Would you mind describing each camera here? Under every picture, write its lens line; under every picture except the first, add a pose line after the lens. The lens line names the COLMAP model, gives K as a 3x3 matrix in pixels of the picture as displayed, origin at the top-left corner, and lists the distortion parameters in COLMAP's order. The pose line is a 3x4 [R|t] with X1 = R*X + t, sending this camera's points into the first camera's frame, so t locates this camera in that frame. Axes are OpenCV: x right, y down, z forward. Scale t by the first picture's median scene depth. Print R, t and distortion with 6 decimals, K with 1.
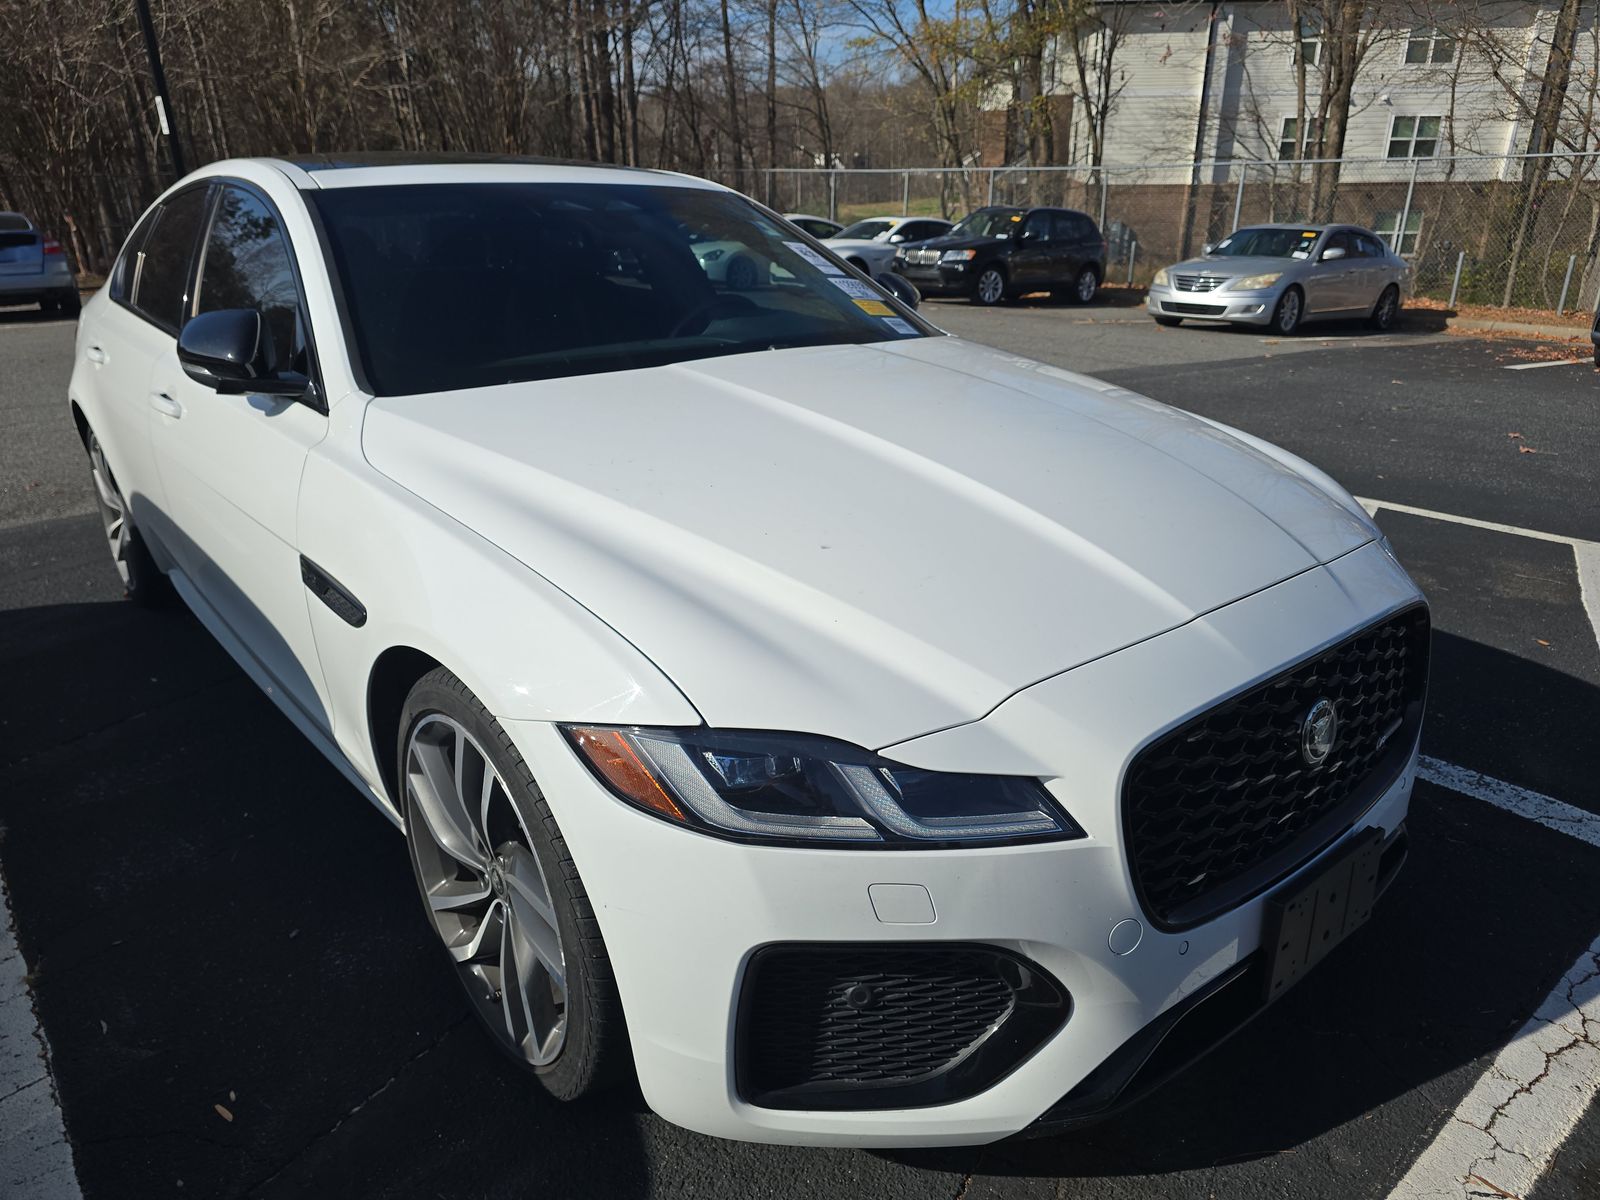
lens RADIAL K [[1092.0, 0, 811.7], [0, 1092.0, 588.8], [0, 0, 1]] dist [0.042055, -0.034310]
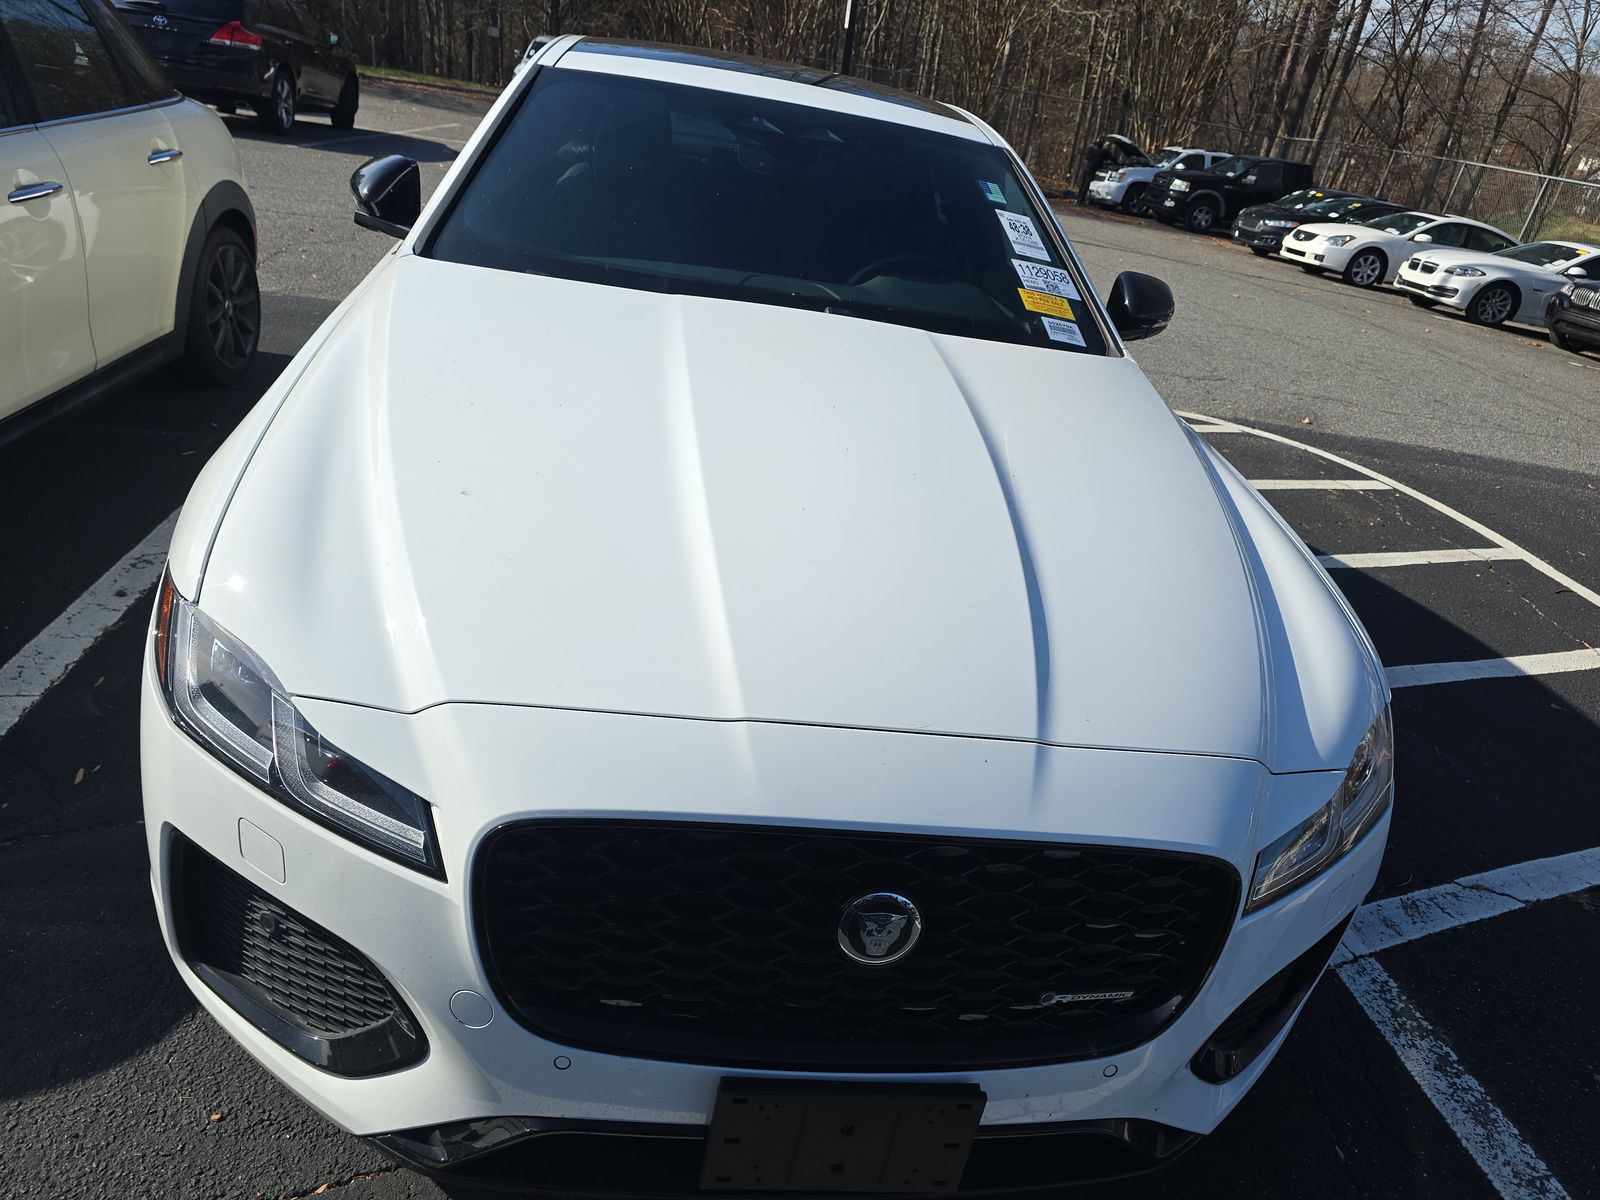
lens RADIAL K [[1092.0, 0, 811.7], [0, 1092.0, 588.8], [0, 0, 1]] dist [0.042055, -0.034310]
pose [[0.827808, 0.355265, -0.434189, 0.474593], [-0.334535, 0.933880, 0.126314, -0.123021], [0.450355, 0.040688, 0.891922, 0.198438]]
